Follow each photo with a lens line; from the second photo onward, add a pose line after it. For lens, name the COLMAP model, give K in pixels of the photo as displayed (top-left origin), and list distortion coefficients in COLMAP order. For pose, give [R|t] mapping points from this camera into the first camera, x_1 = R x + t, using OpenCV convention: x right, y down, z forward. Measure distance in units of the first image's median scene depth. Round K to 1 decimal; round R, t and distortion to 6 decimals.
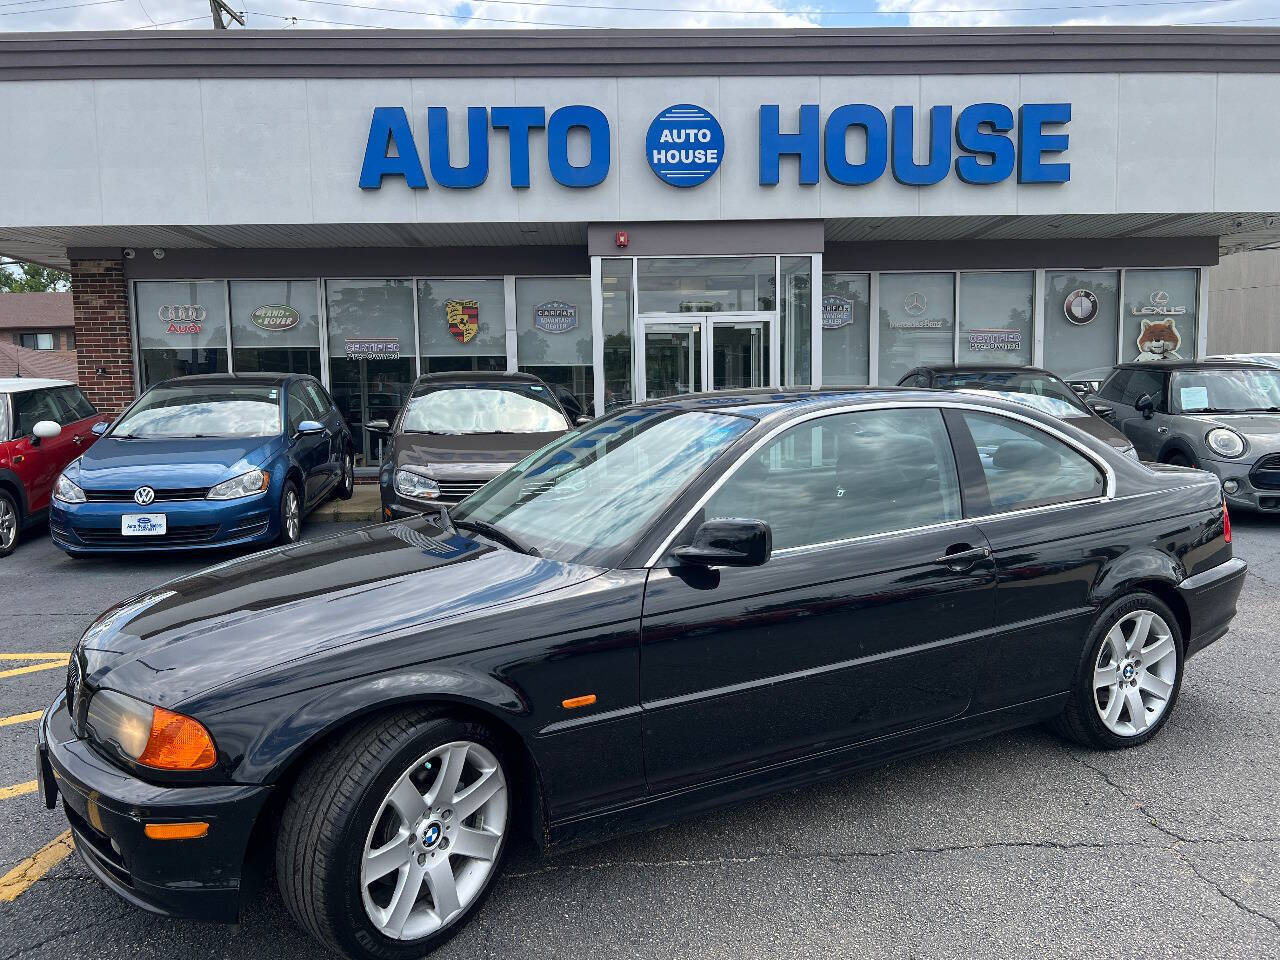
lens RADIAL K [[974.7, 0, 646.6], [0, 974.7, 492.6], [0, 0, 1]] dist [0.055495, -0.065508]
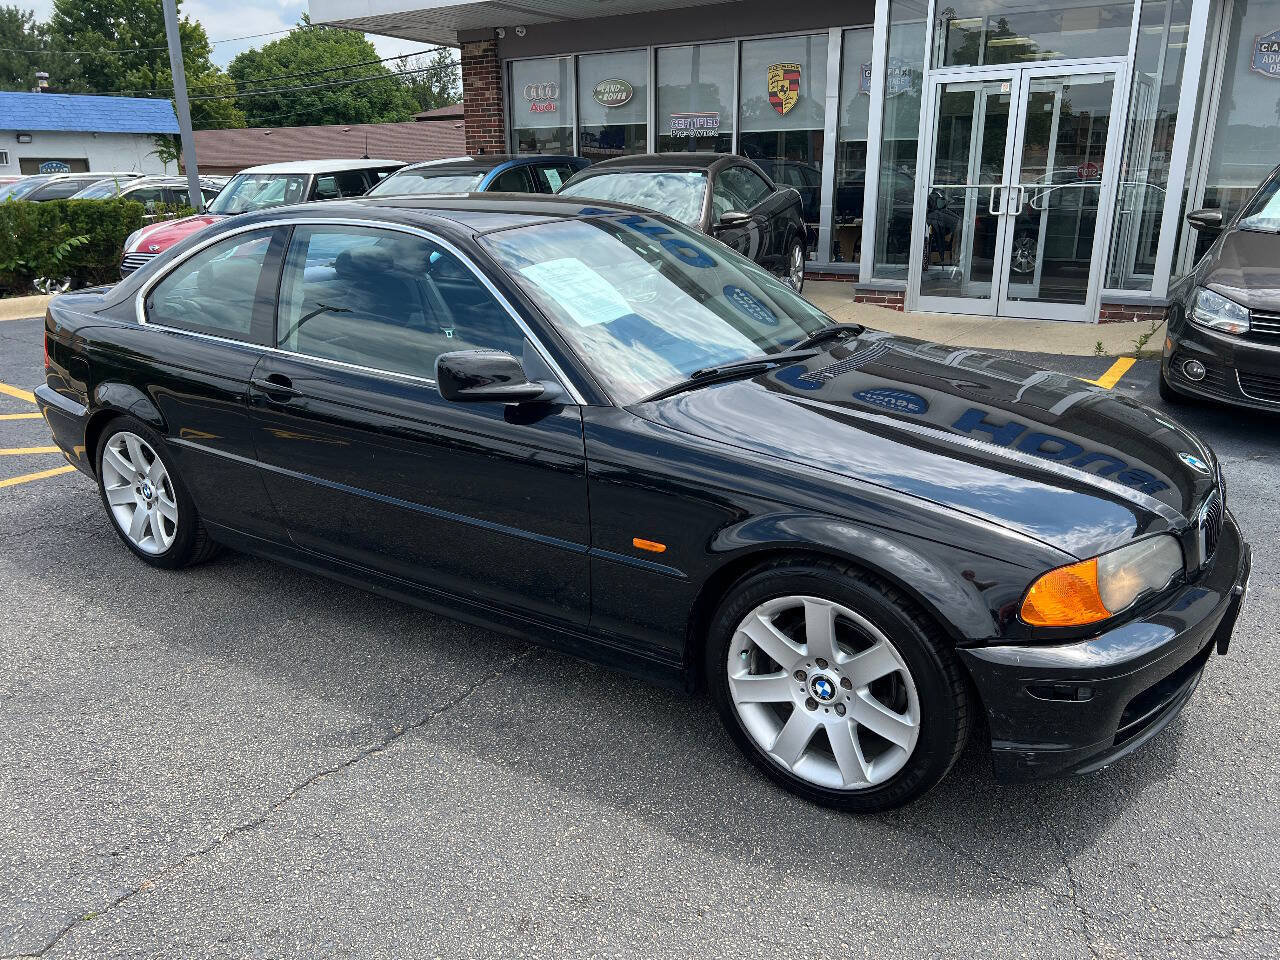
lens RADIAL K [[974.0, 0, 650.2], [0, 974.0, 479.2], [0, 0, 1]] dist [0.063465, -0.078068]
pose [[0.804911, 0.187200, -0.563094, 0.320904], [-0.064844, 0.971000, 0.230118, -0.035697], [0.589842, -0.148711, 0.793707, 0.210952]]
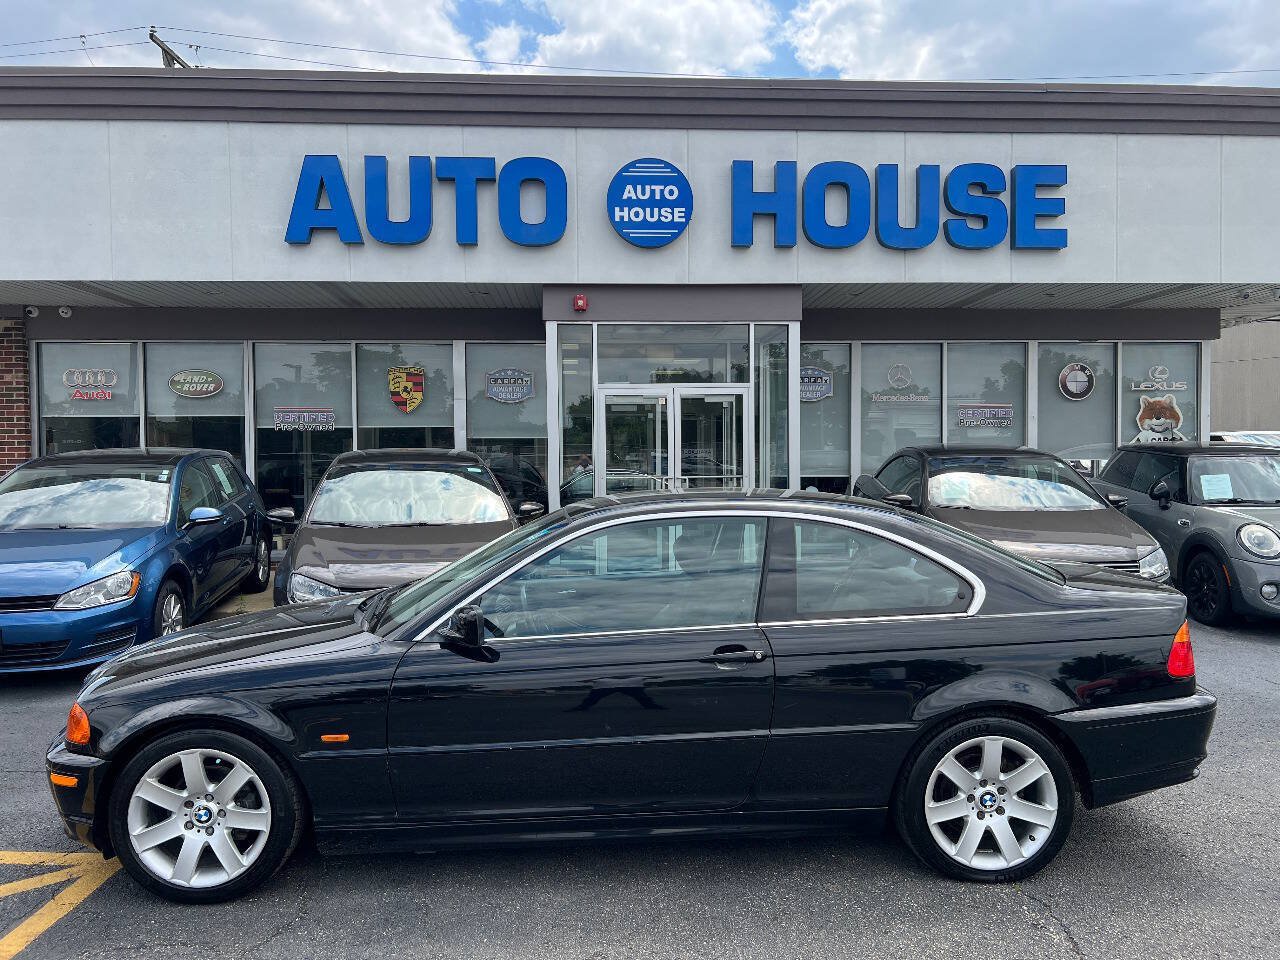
lens RADIAL K [[970.3, 0, 651.9], [0, 970.3, 489.3], [0, 0, 1]] dist [0.062158, -0.075335]
pose [[0.999517, 0.007414, 0.030180, 0.015459], [-0.005433, 0.997857, -0.065200, -0.028929], [-0.030599, 0.065004, 0.997416, 0.112805]]
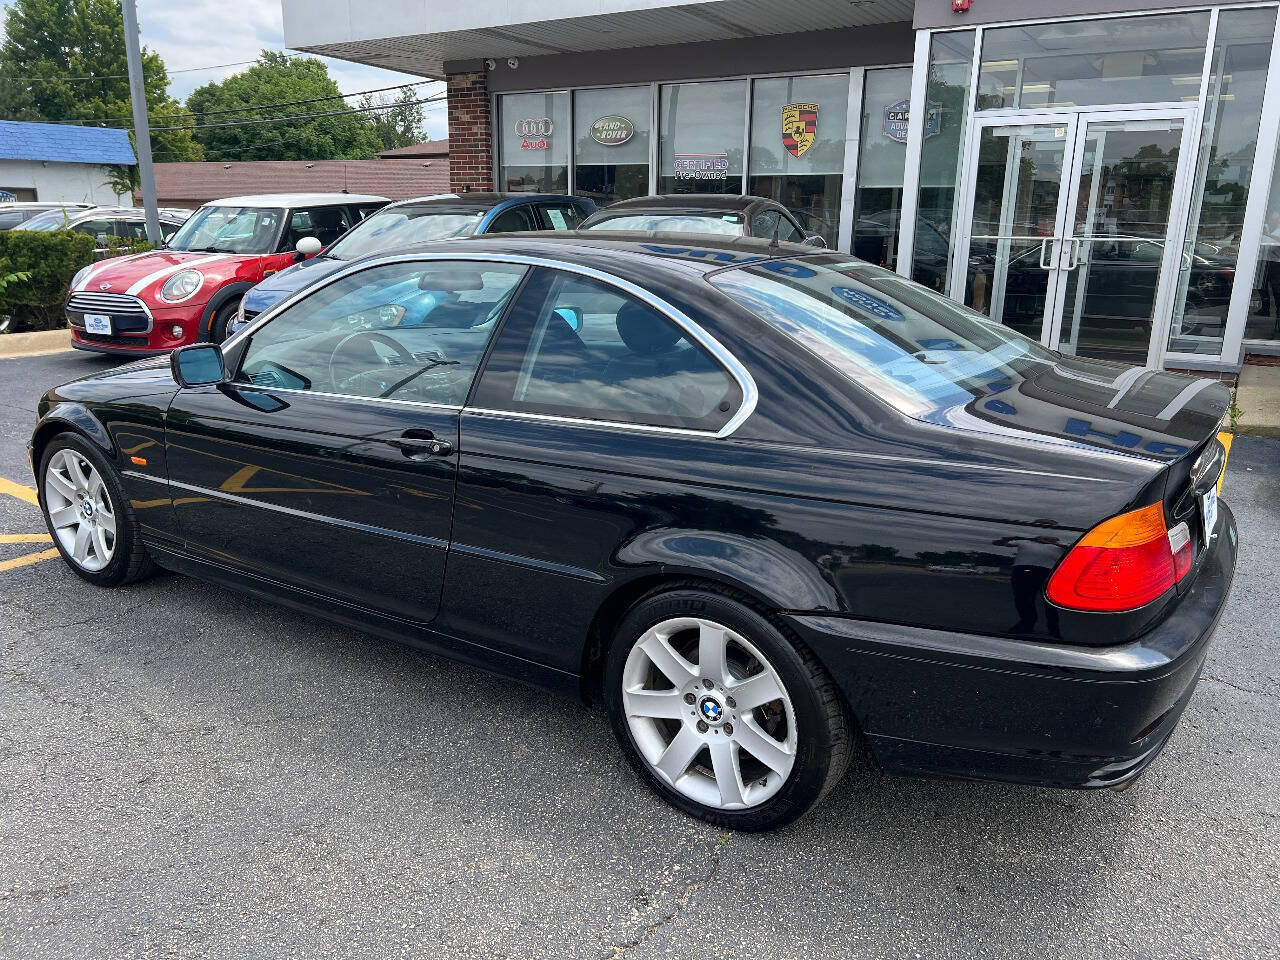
lens RADIAL K [[970.3, 0, 651.9], [0, 970.3, 489.3], [0, 0, 1]] dist [0.062158, -0.075335]
pose [[0.828965, 0.177625, -0.530345, 0.229985], [-0.083745, 0.976960, 0.196308, -0.037171], [0.552995, -0.118318, 0.824741, 0.257479]]
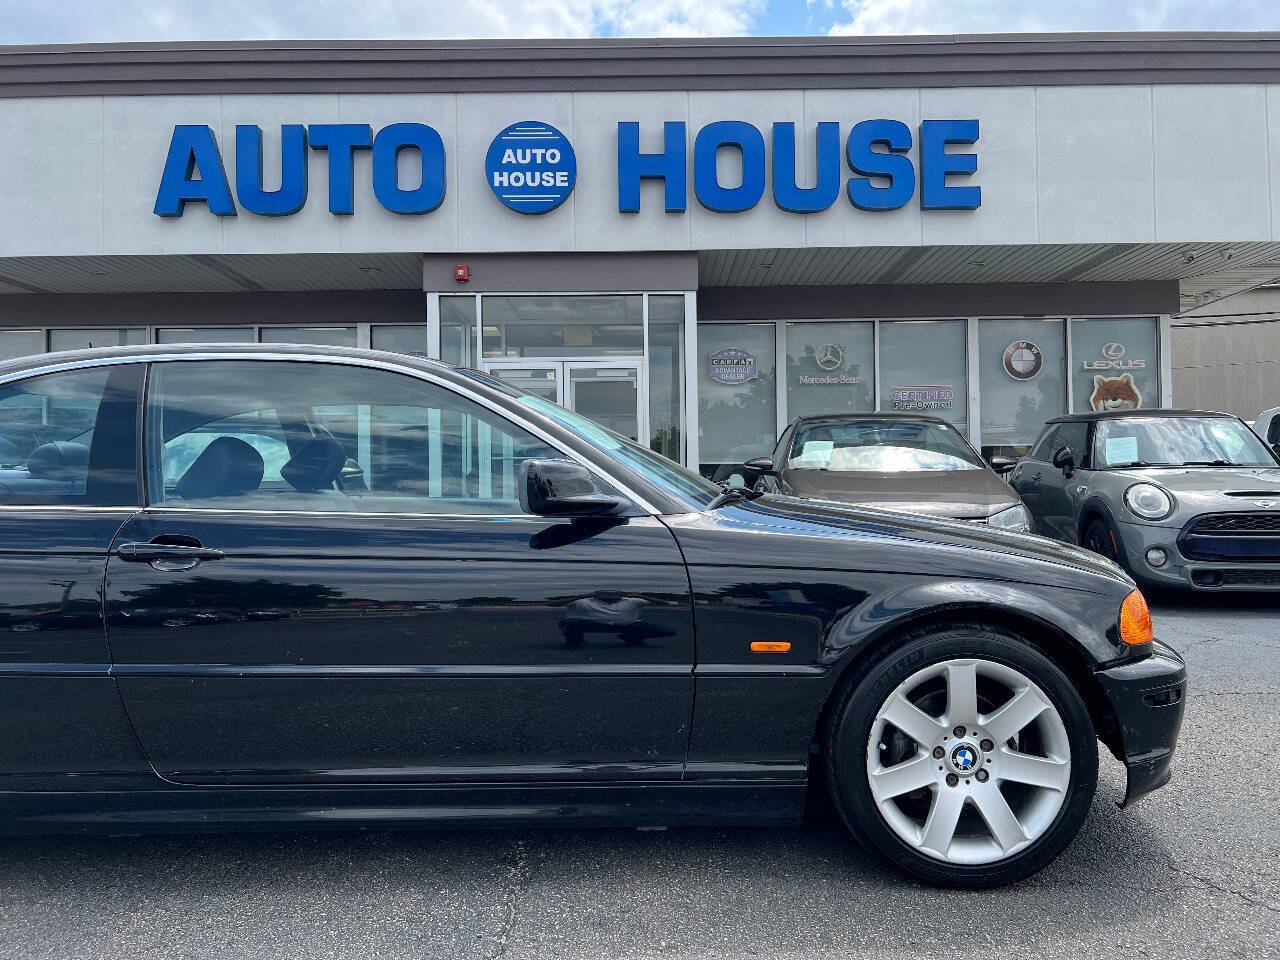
lens RADIAL K [[972.4, 0, 658.5], [0, 972.4, 476.1], [0, 0, 1]] dist [0.062923, -0.079374]
pose [[0.999364, 0.003876, -0.035441, 0.182009], [-0.007940, 0.993304, -0.115261, 0.017775], [0.034757, 0.115469, 0.992703, 0.171101]]
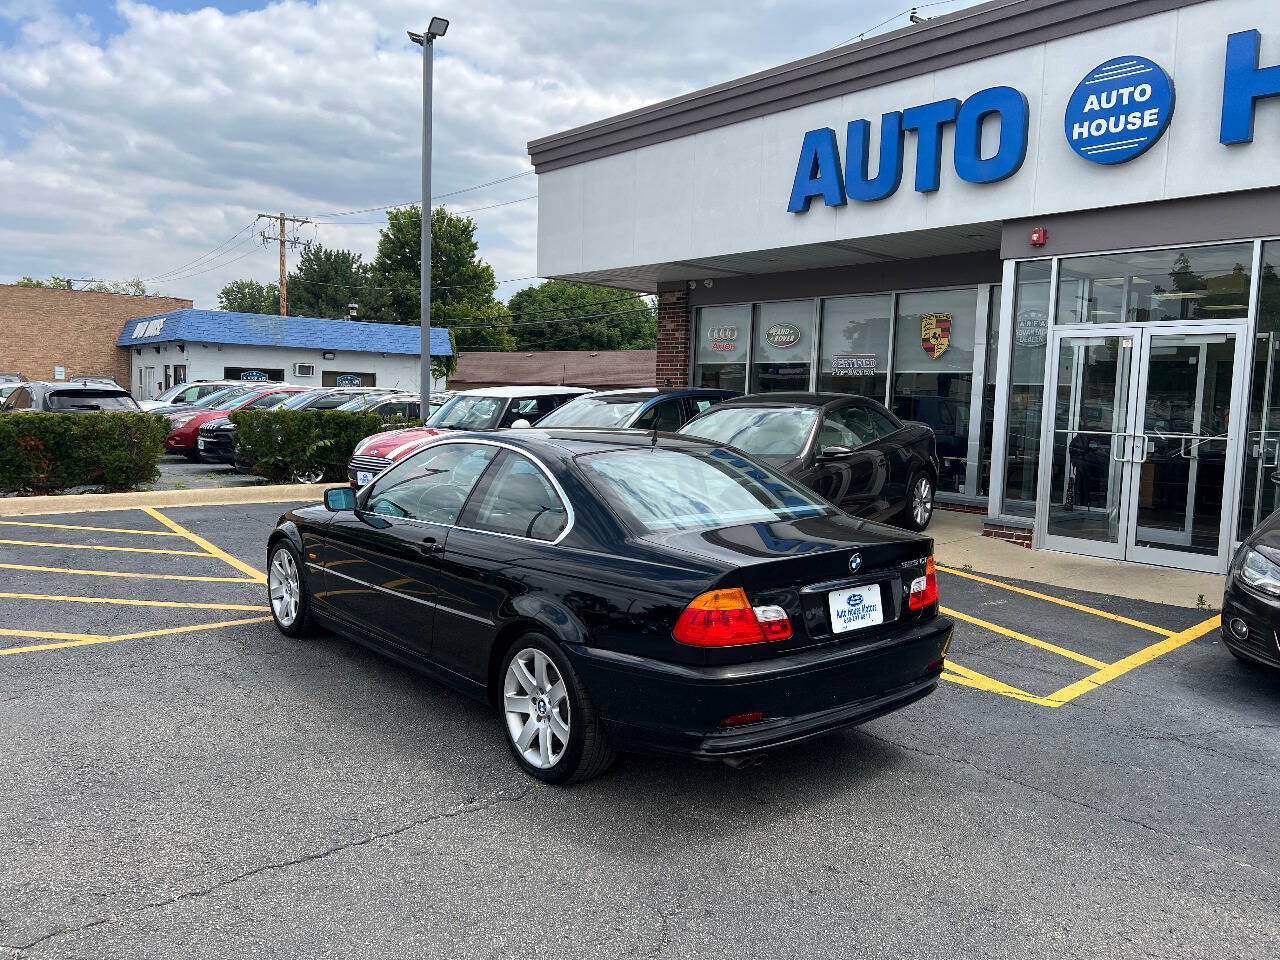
lens RADIAL K [[968.6, 0, 646.2], [0, 968.6, 490.7], [0, 0, 1]] dist [0.062891, -0.073357]
pose [[0.634175, 0.112886, -0.764904, 0.427172], [-0.114537, 0.992086, 0.051452, -0.051412], [0.764659, 0.054980, 0.642086, 0.229281]]
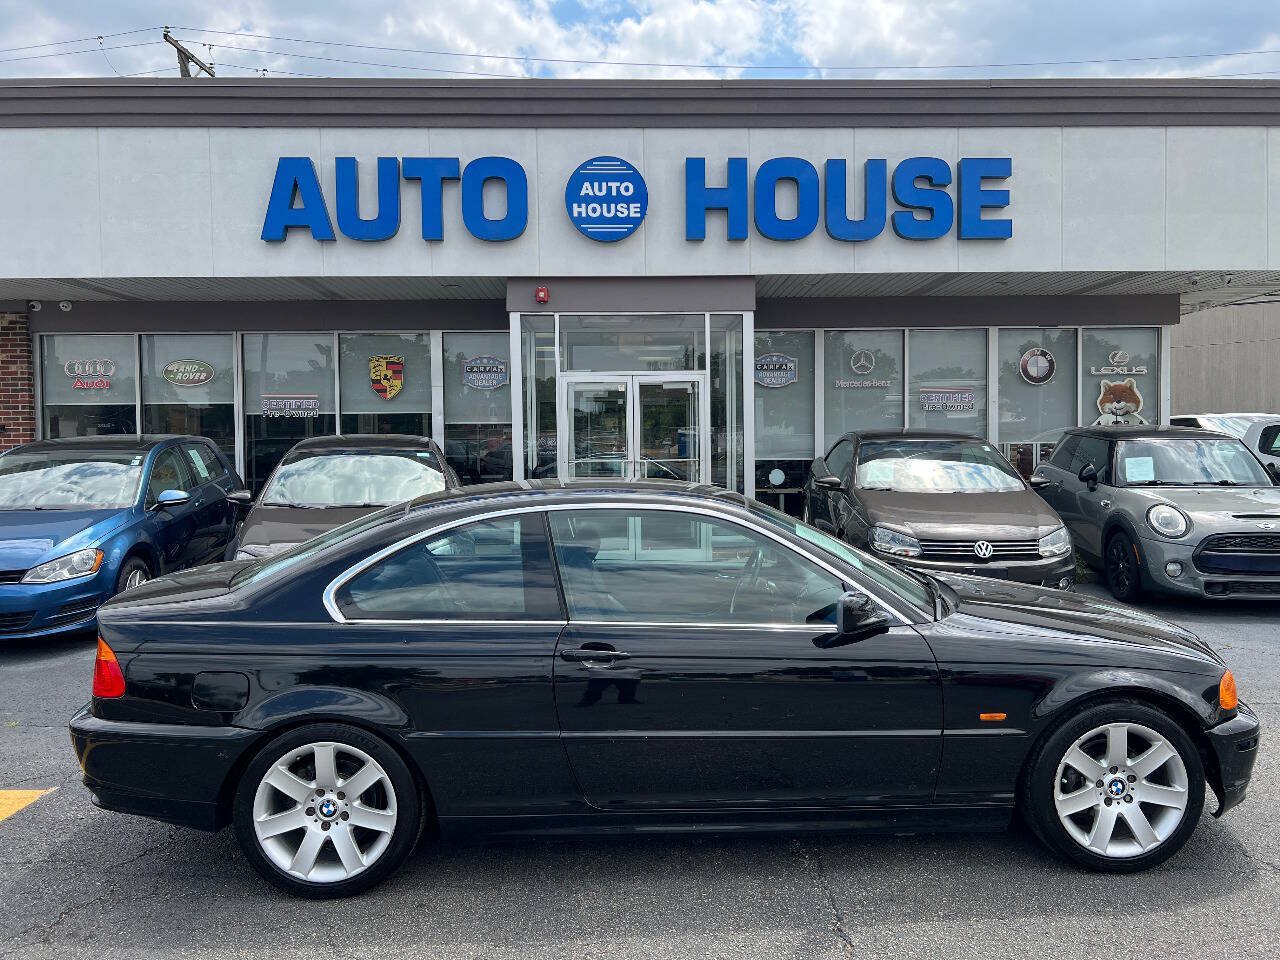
lens RADIAL K [[972.4, 0, 658.5], [0, 972.4, 476.1], [0, 0, 1]] dist [0.062923, -0.079374]
pose [[0.999980, 0.005749, -0.002590, 0.092521], [-0.005894, 0.998170, -0.060187, -0.027257], [0.002240, 0.060202, 0.998184, 0.066815]]
